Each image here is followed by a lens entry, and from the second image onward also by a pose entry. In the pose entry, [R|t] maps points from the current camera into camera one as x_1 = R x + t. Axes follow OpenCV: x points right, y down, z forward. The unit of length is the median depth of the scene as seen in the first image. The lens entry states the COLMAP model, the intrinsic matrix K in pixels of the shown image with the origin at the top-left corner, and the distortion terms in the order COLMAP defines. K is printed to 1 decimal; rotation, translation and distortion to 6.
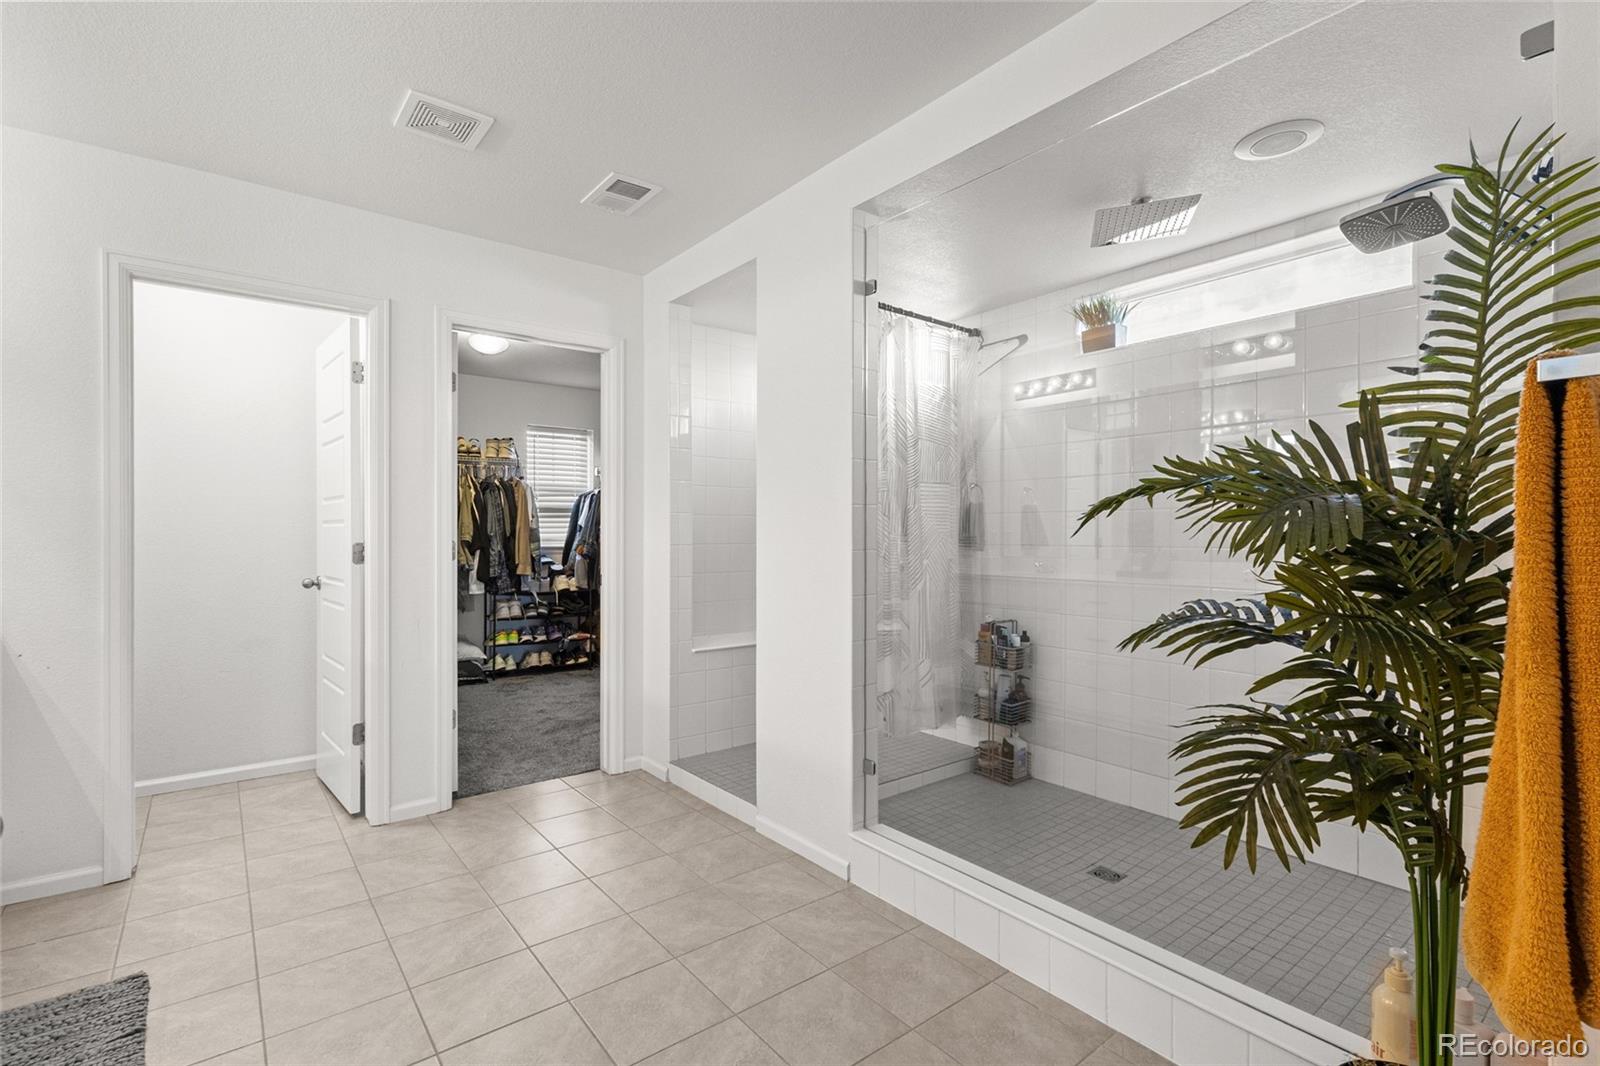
lens RADIAL K [[740.5, 0, 789.9], [0, 740.5, 532.8], [0, 0, 1]] dist [0.001738, -0.001327]
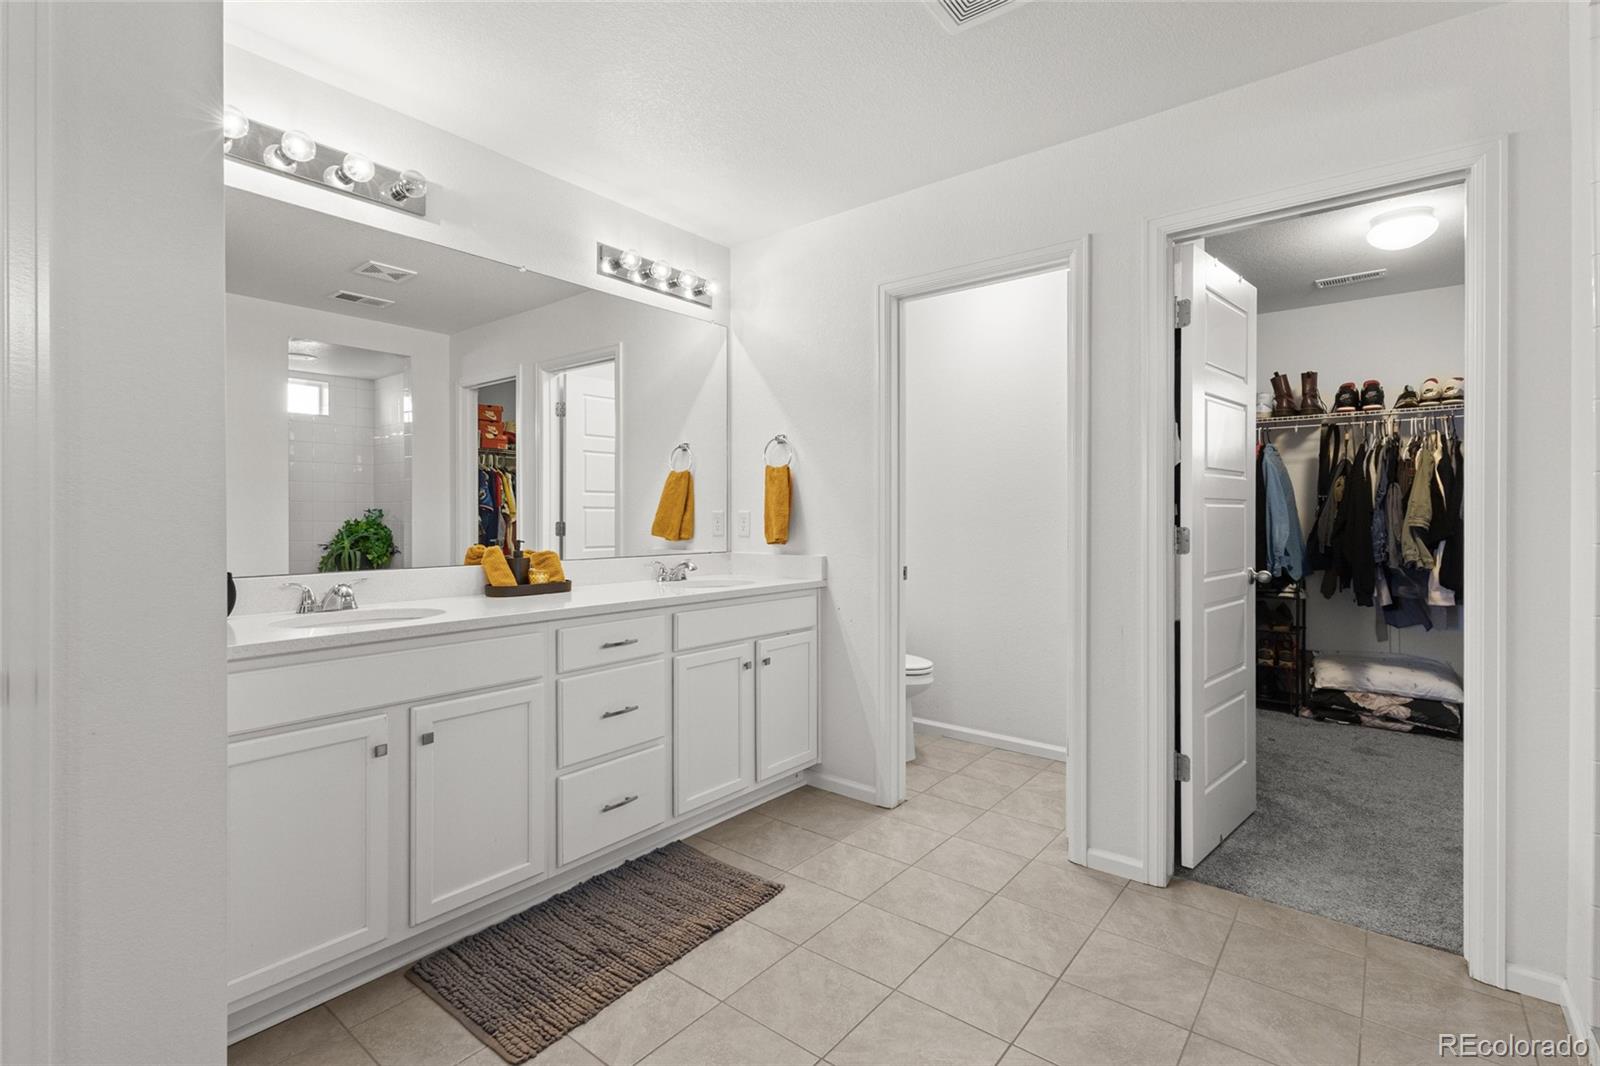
lens RADIAL K [[740.5, 0, 797.3], [0, 740.5, 517.0], [0, 0, 1]] dist [0.001738, -0.001327]
pose [[0.229276, 0.003624, -0.973355, 0.192259], [0.000689, 0.999992, 0.003886, -0.003457], [0.973361, -0.001561, 0.229272, 0.498182]]
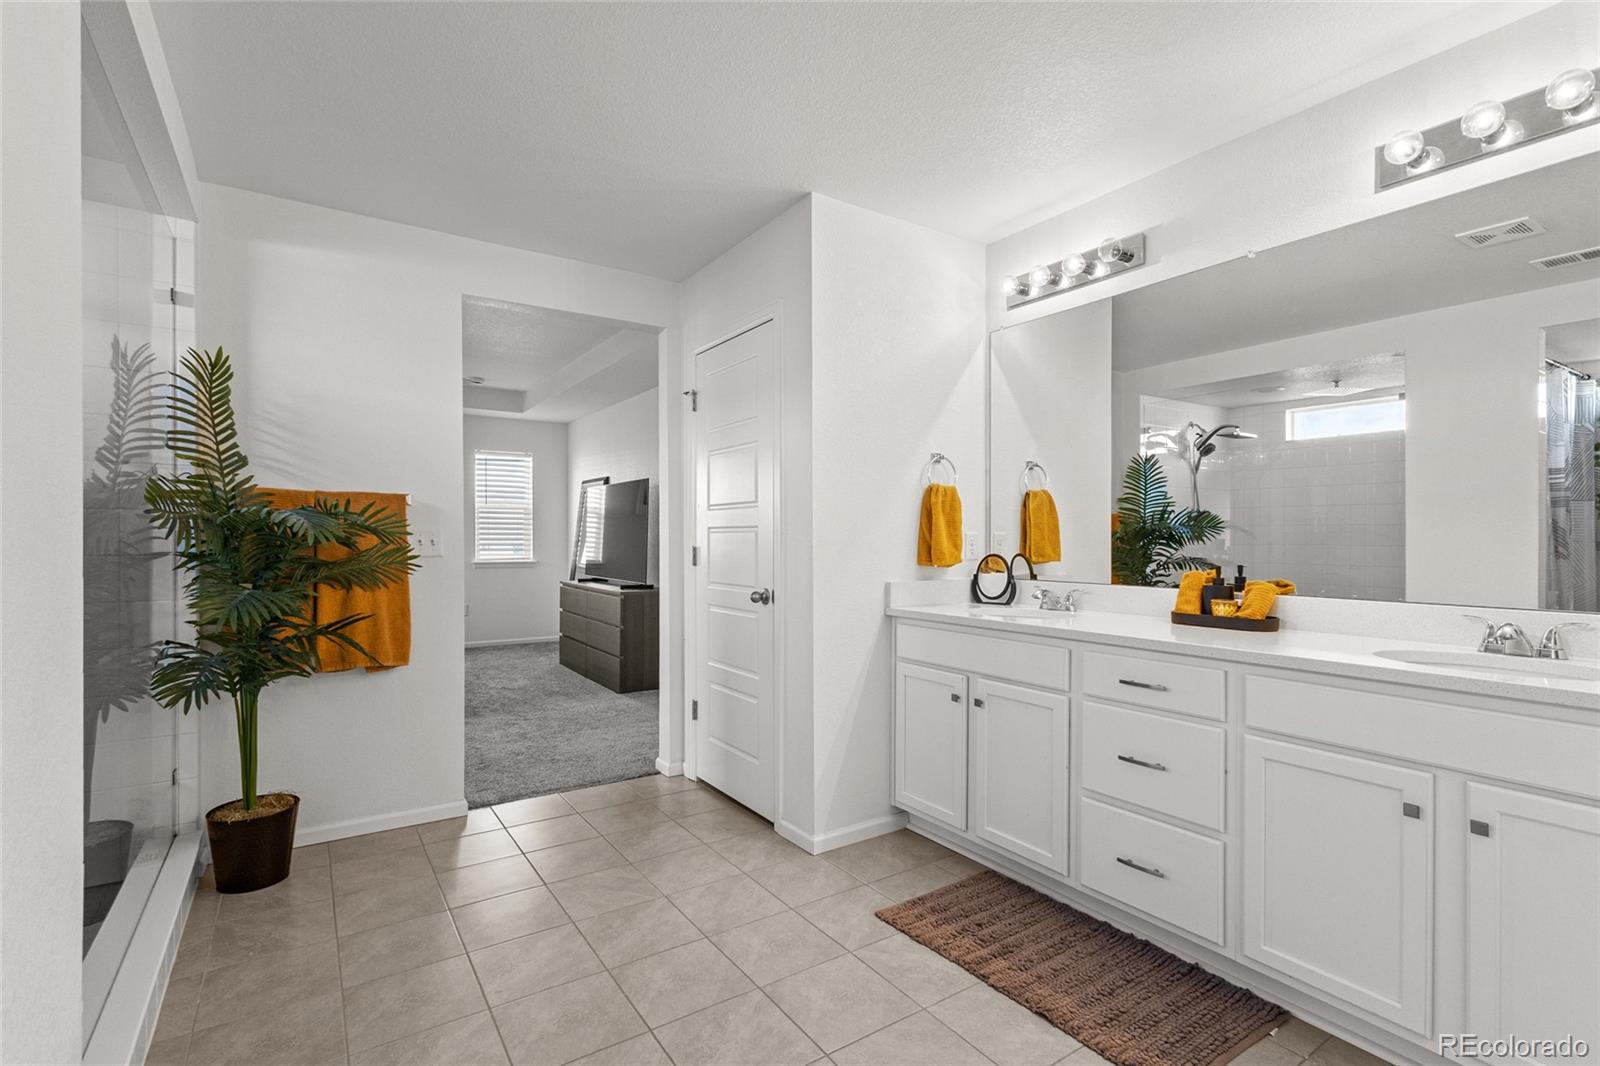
lens RADIAL K [[740.5, 0, 805.0], [0, 740.5, 541.0], [0, 0, 1]] dist [0.001738, -0.001327]
pose [[-0.996781, 0.002130, 0.080143, -0.360776], [0.001968, 0.999996, -0.002096, 0.000623], [-0.080148, -0.001932, -0.996781, 1.208655]]
